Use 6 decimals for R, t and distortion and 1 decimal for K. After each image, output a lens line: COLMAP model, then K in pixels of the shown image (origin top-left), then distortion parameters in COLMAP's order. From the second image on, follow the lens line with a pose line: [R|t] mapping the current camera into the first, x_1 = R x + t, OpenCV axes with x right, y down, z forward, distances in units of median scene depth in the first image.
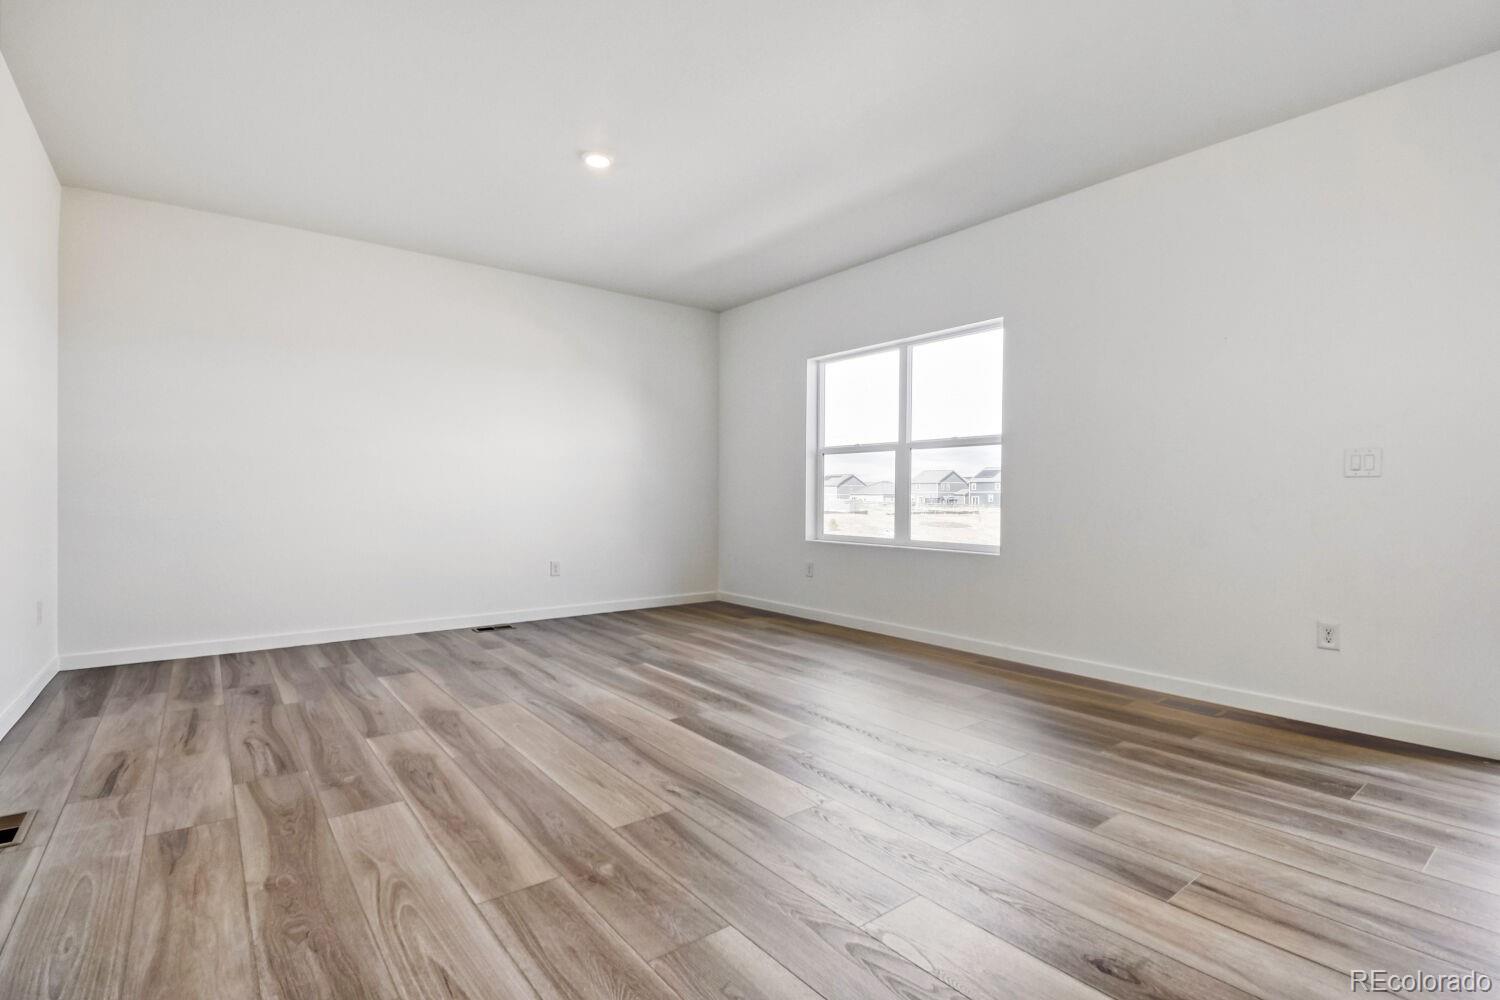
lens RADIAL K [[666.7, 0, 756.0], [0, 666.7, 503.3], [0, 0, 1]] dist [0.001570, -0.011940]
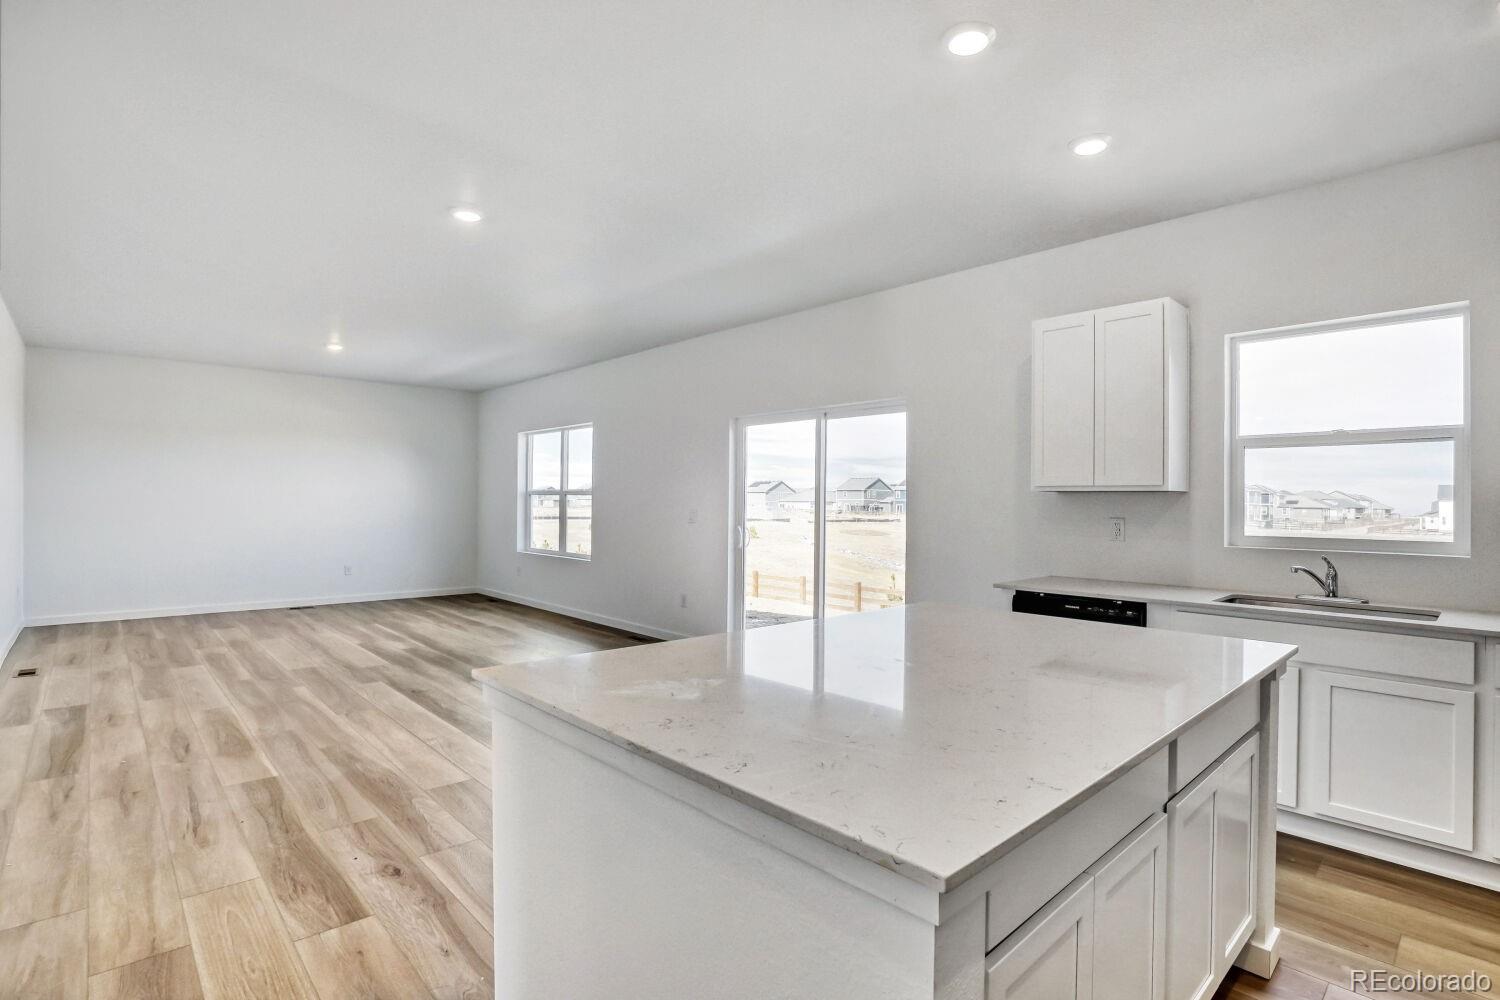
lens RADIAL K [[727.3, 0, 750.0], [0, 727.3, 500.0], [0, 0, 1]] dist [-0.010395, -0.000257]
pose [[0.998995, 0.003734, 0.044670, 0.584797], [-0.003289, 0.999944, -0.010013, -0.052132], [-0.044705, 0.009856, 0.998952, -0.749895]]
